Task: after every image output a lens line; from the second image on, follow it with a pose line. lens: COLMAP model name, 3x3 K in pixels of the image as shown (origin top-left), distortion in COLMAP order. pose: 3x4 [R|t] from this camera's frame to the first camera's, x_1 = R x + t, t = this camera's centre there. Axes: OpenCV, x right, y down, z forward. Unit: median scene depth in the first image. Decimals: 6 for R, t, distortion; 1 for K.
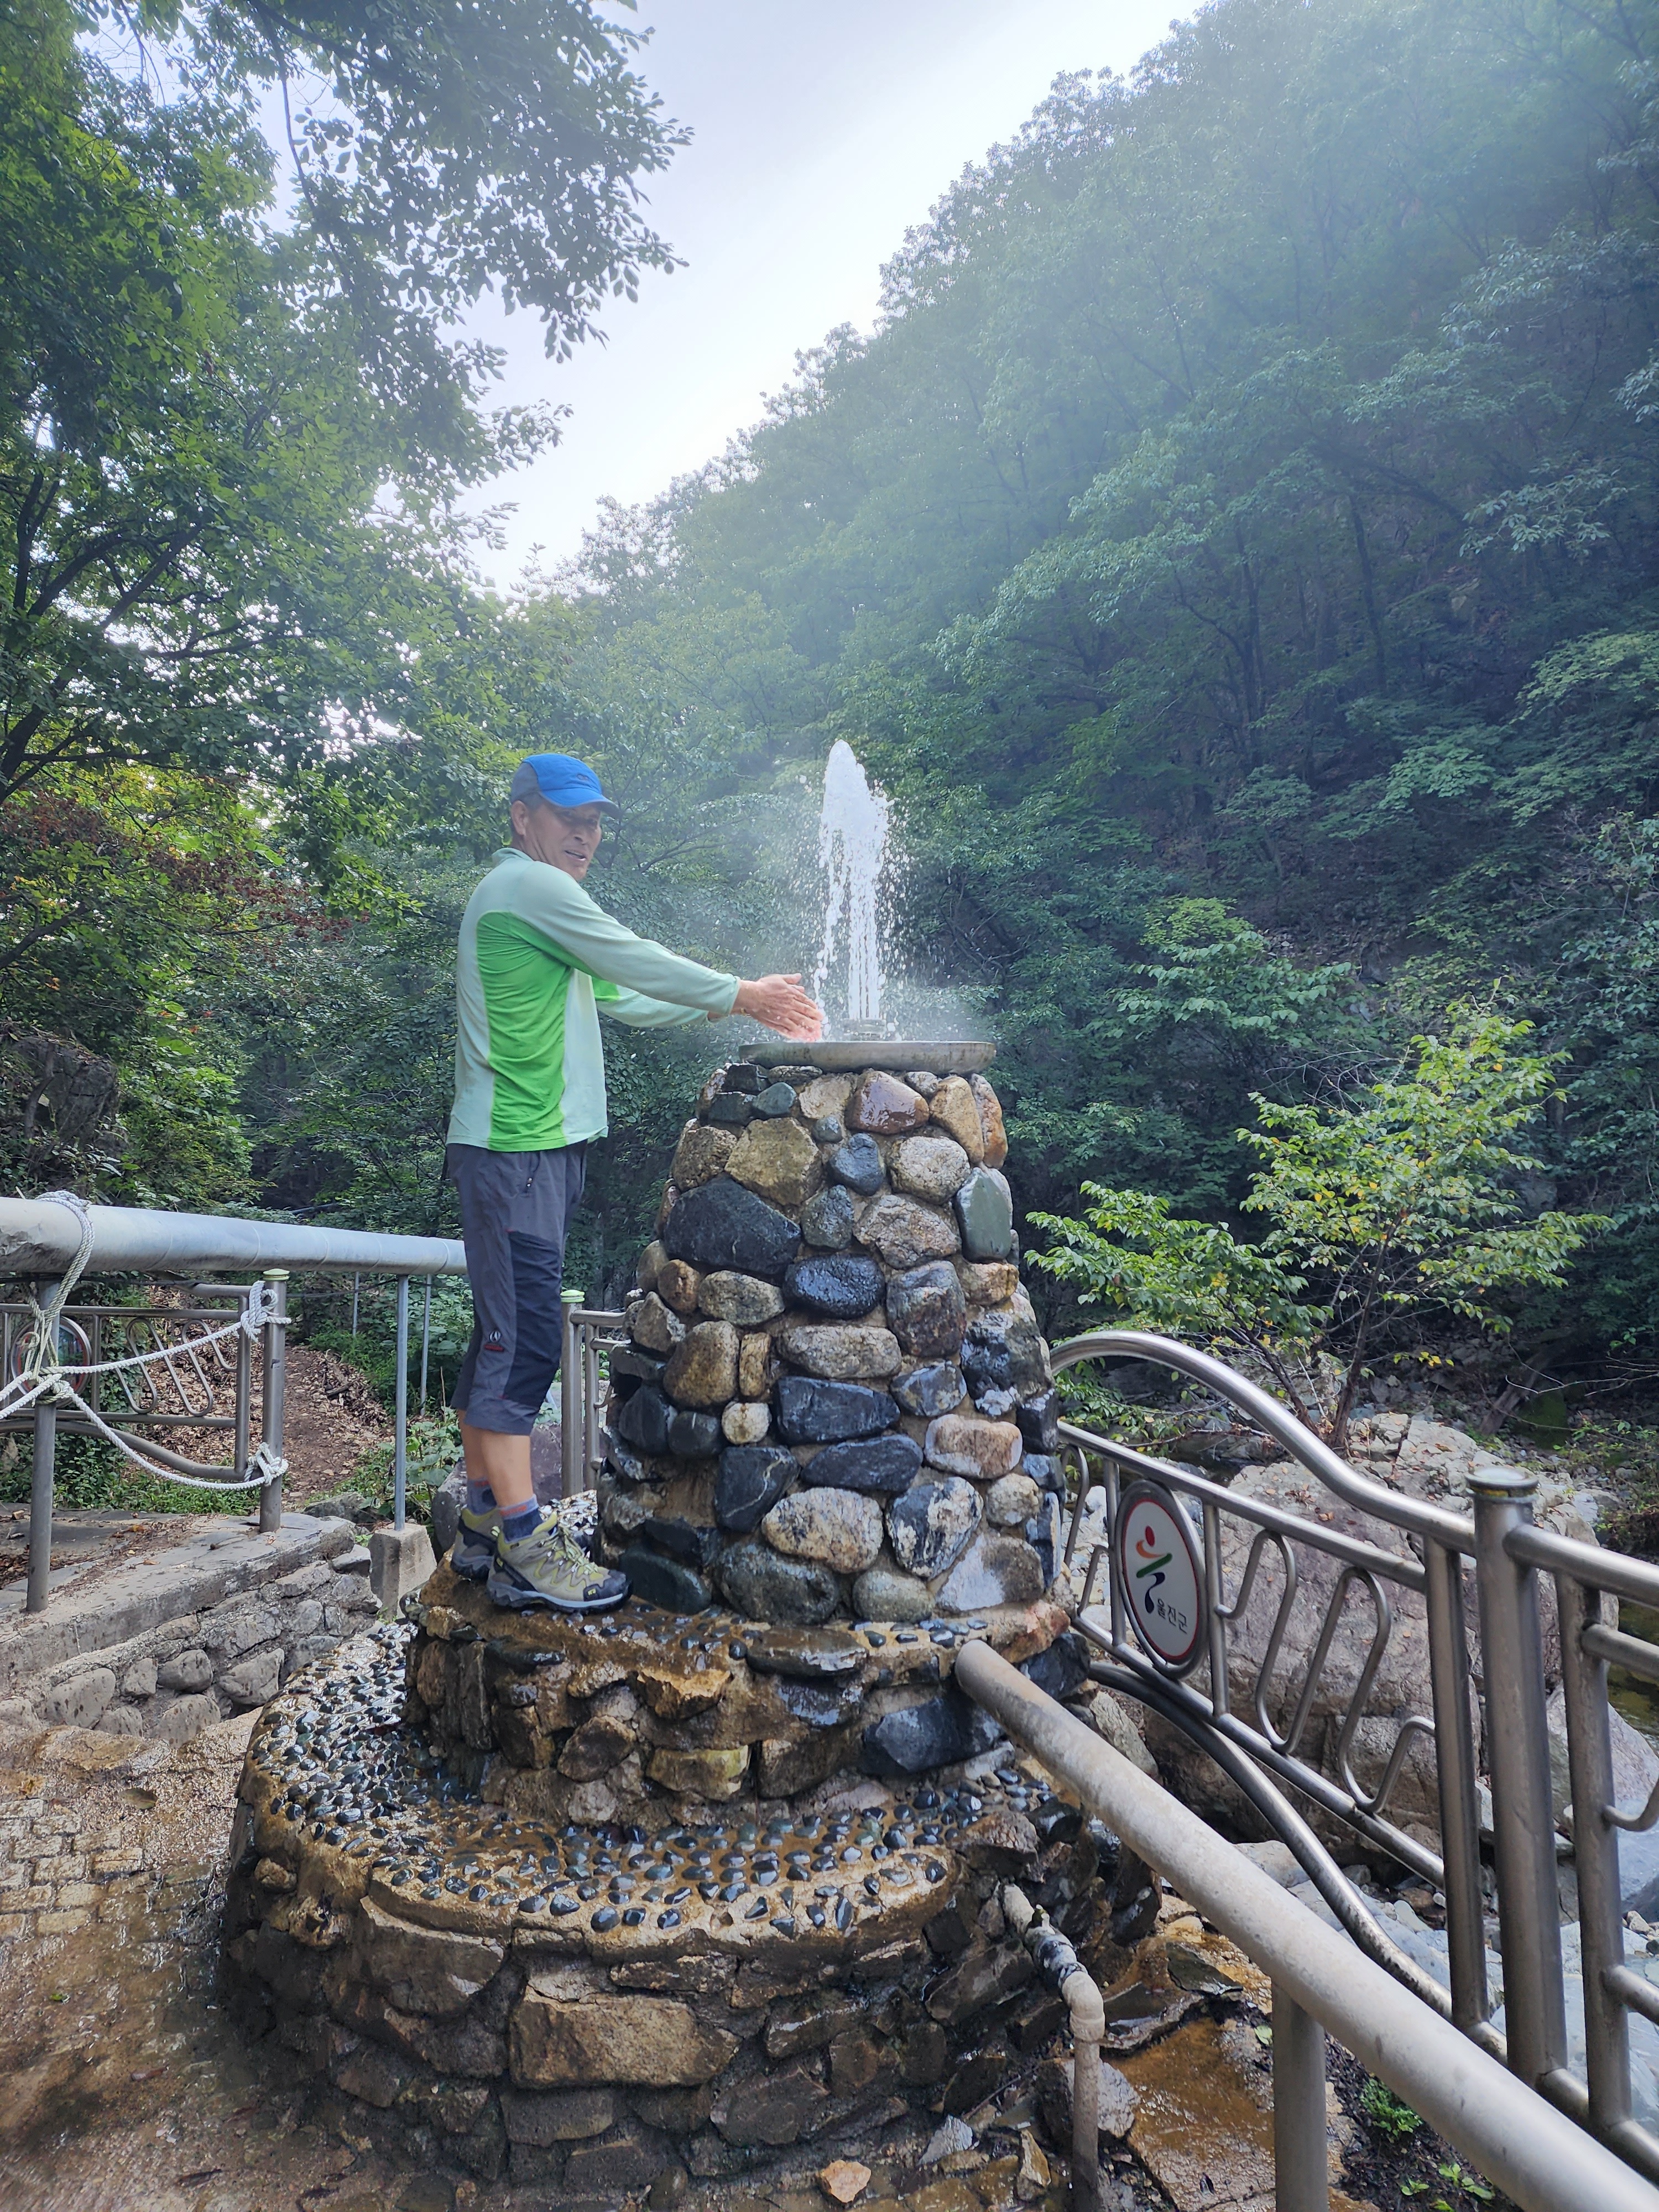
lens RADIAL K [[1538.9, 0, 820.8], [0, 1538.9, 1070.2], [0, 0, 1]] dist [0.089706, -0.083868]
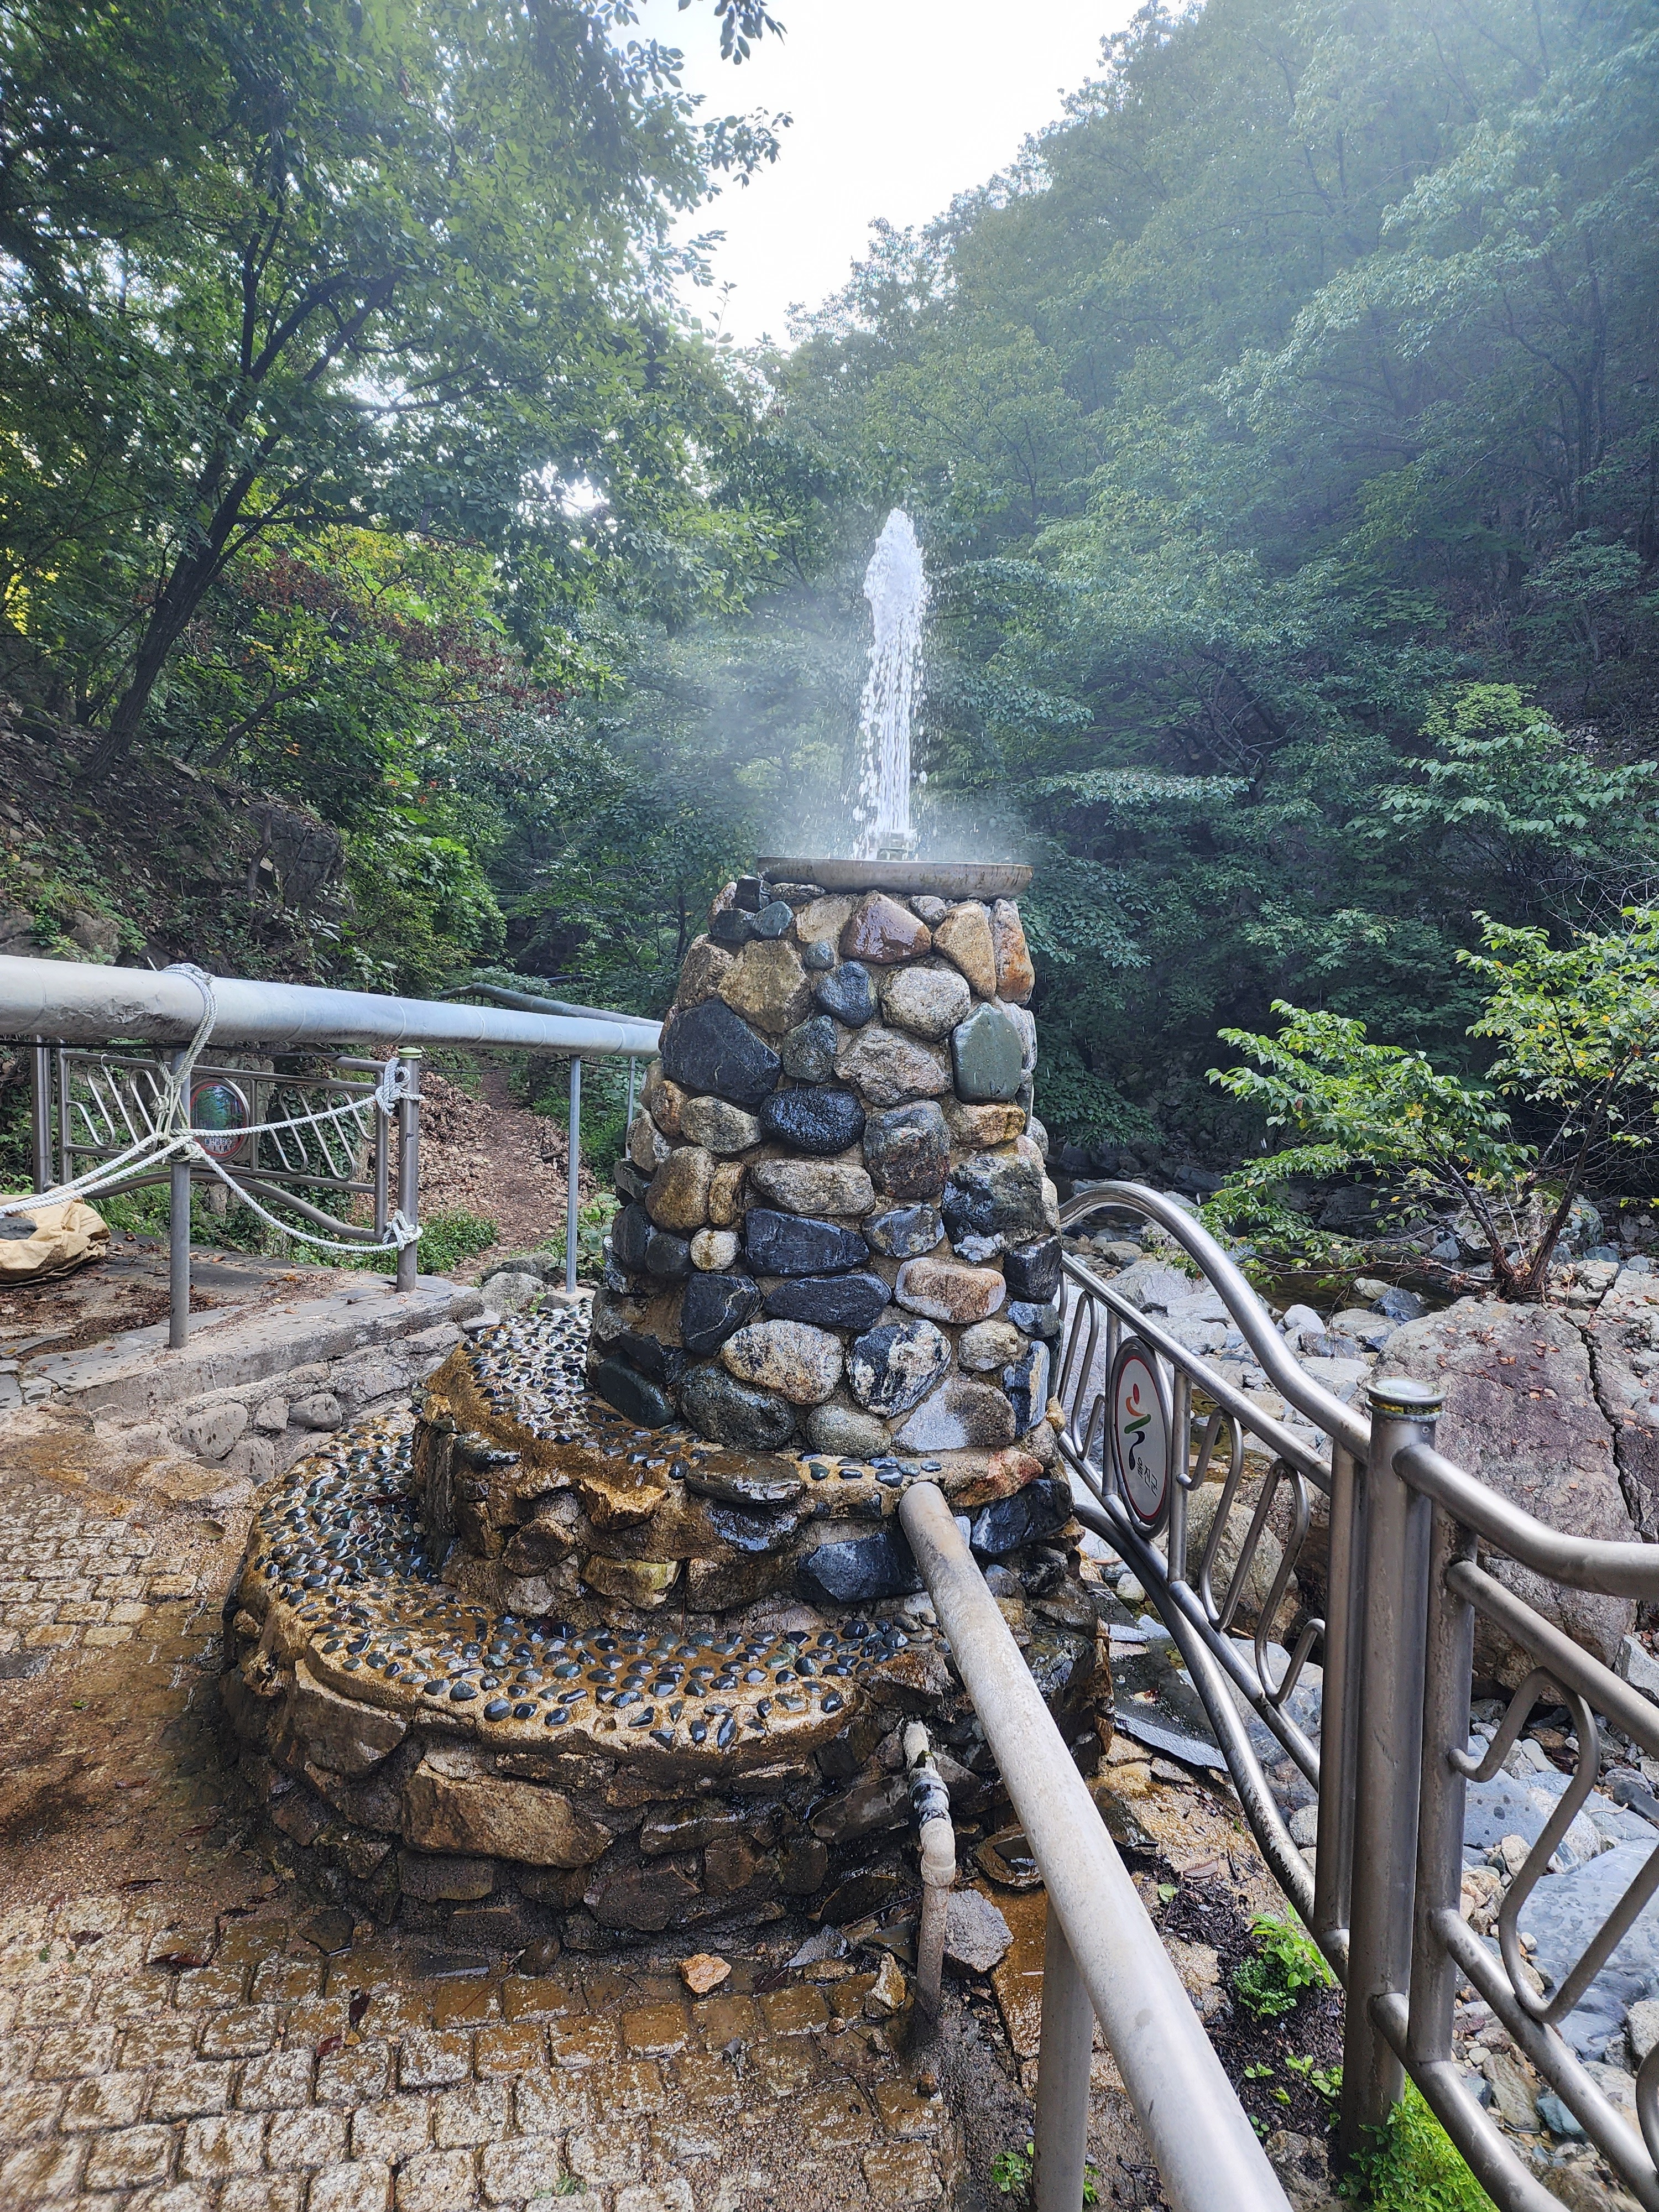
lens RADIAL K [[1545.7, 0, 829.5], [0, 1545.7, 1106.0], [0, 0, 1]] dist [0.097828, -0.100319]
pose [[0.986093, 0.064275, -0.153265, 0.104389], [-0.038923, 0.985857, 0.163009, -0.015912], [0.161575, -0.154776, 0.974648, 0.040360]]
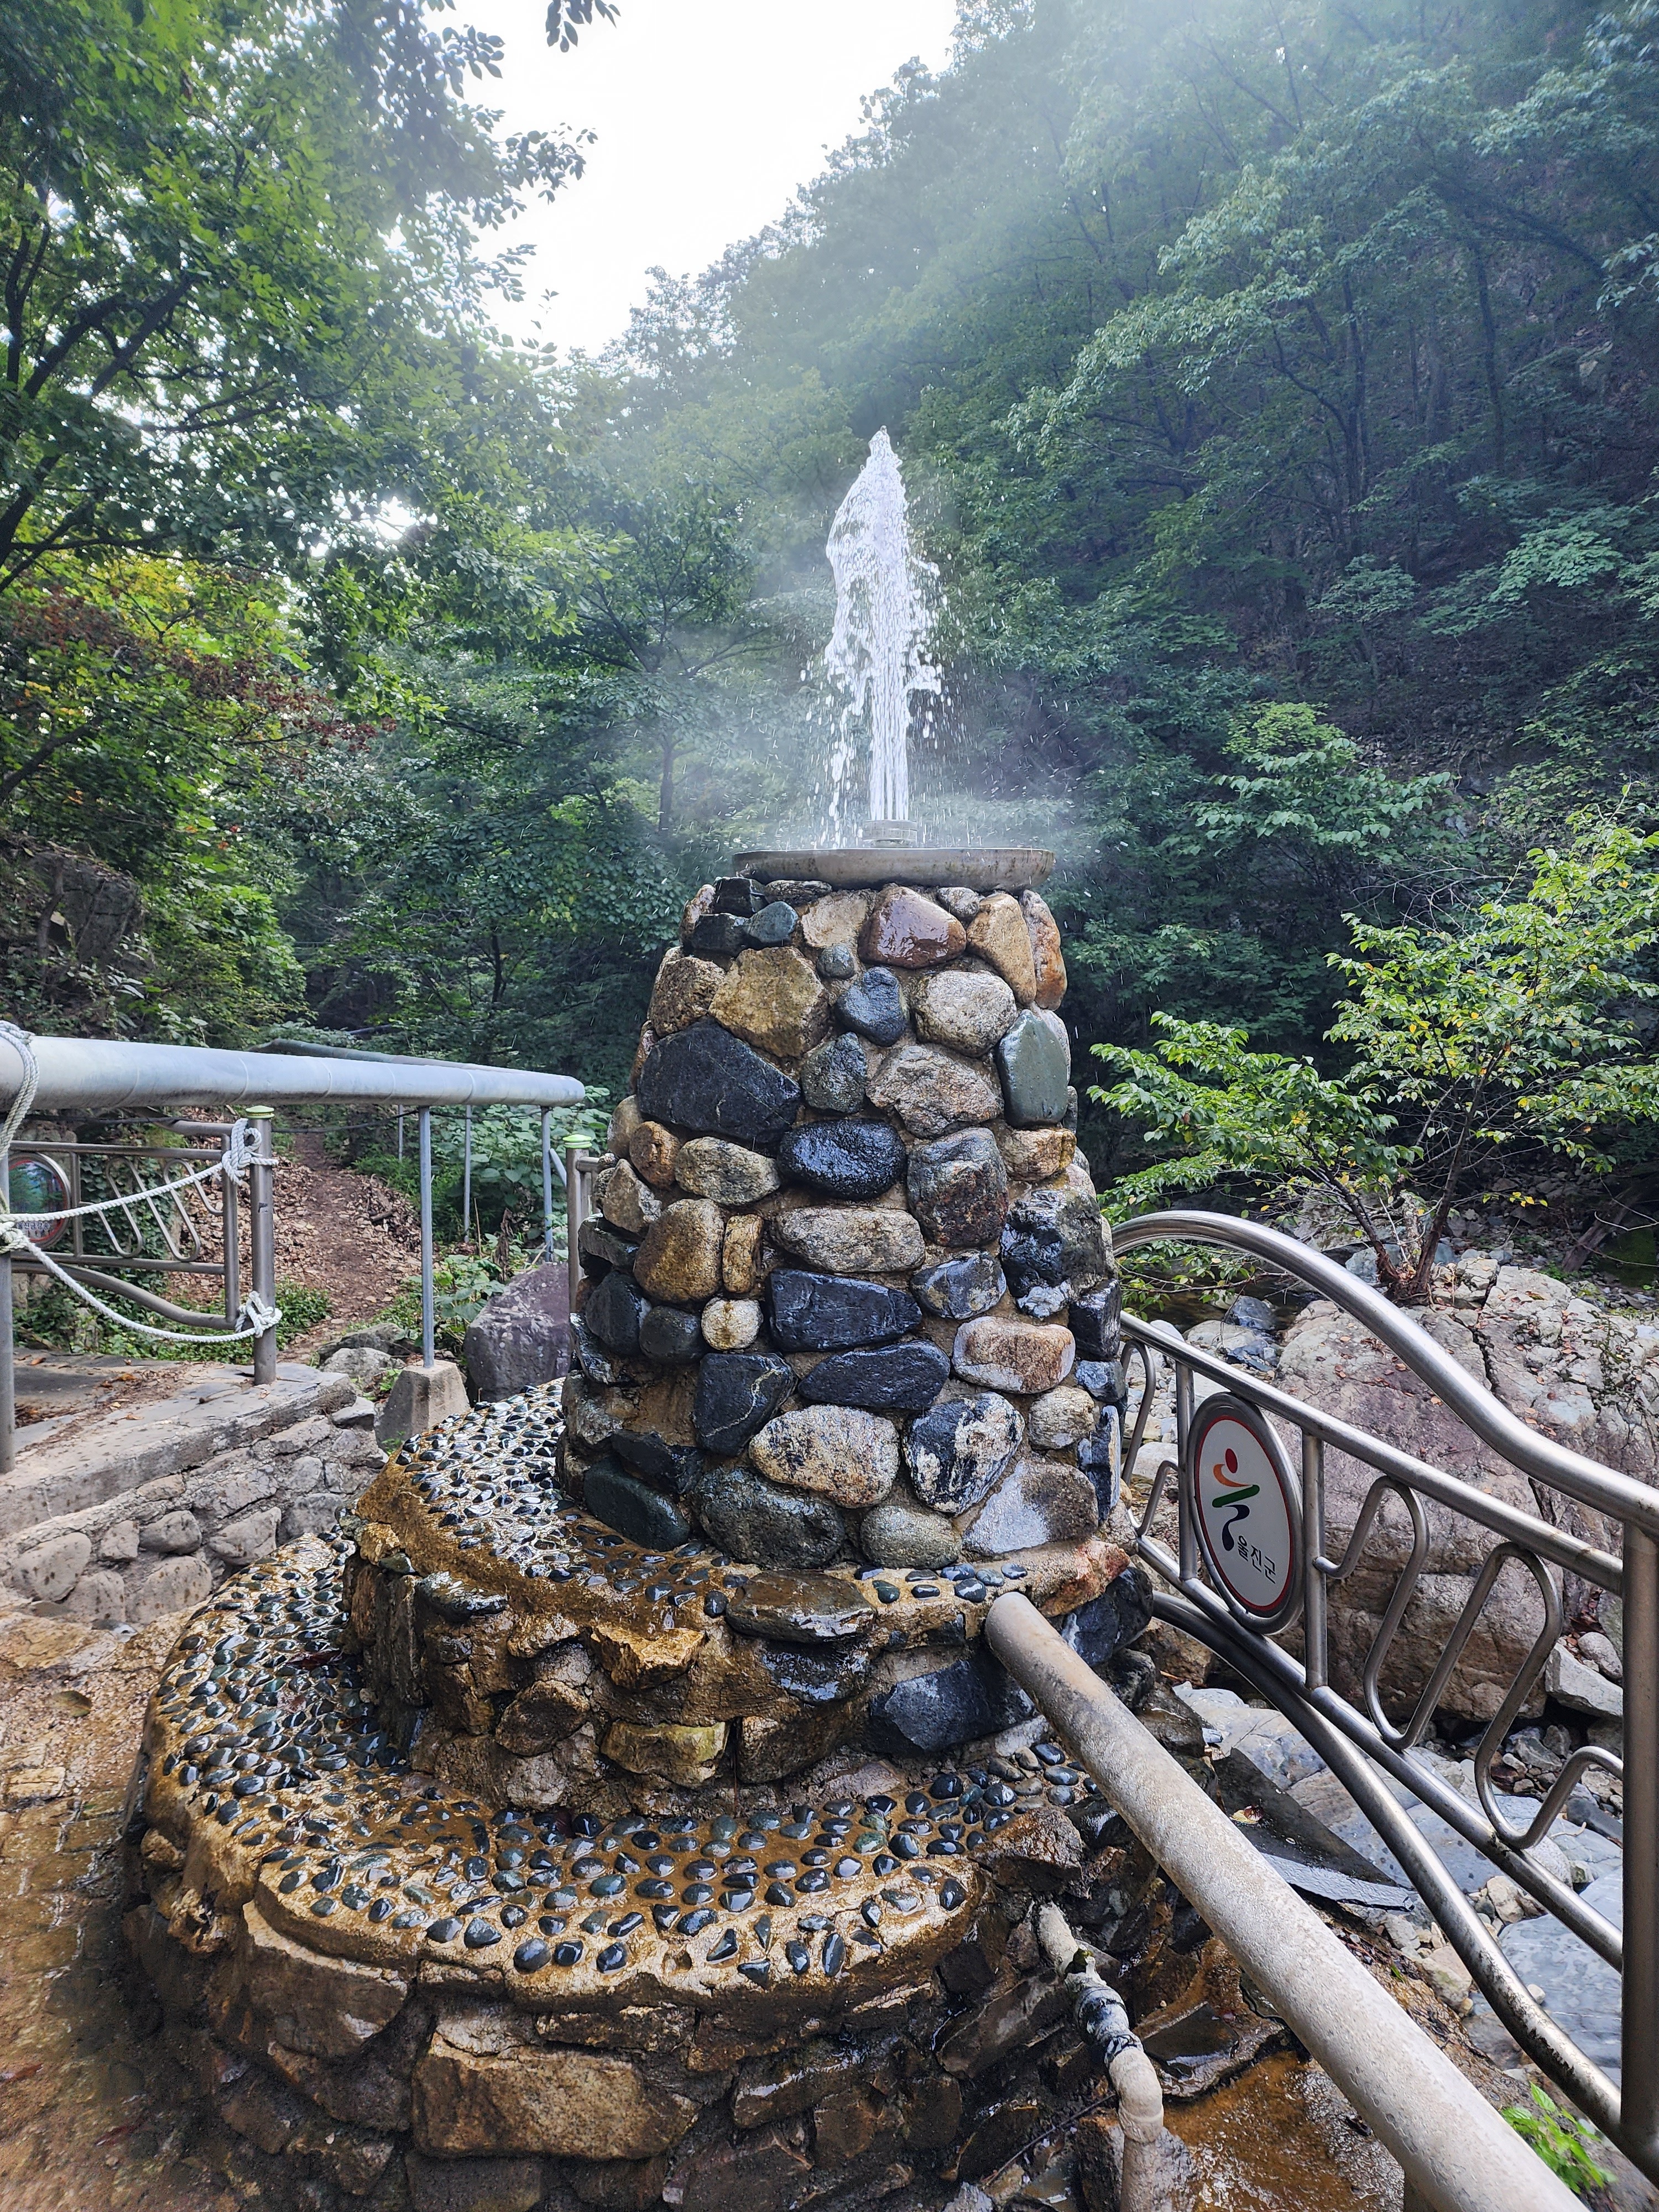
lens RADIAL K [[1552.7, 0, 809.5], [0, 1552.7, 1081.7], [0, 0, 1]] dist [0.080027, -0.081513]
pose [[0.998872, 0.006715, -0.047001, 0.018398], [-0.000950, 0.992577, 0.121617, 0.002149], [0.047469, -0.121435, 0.991464, 0.130594]]
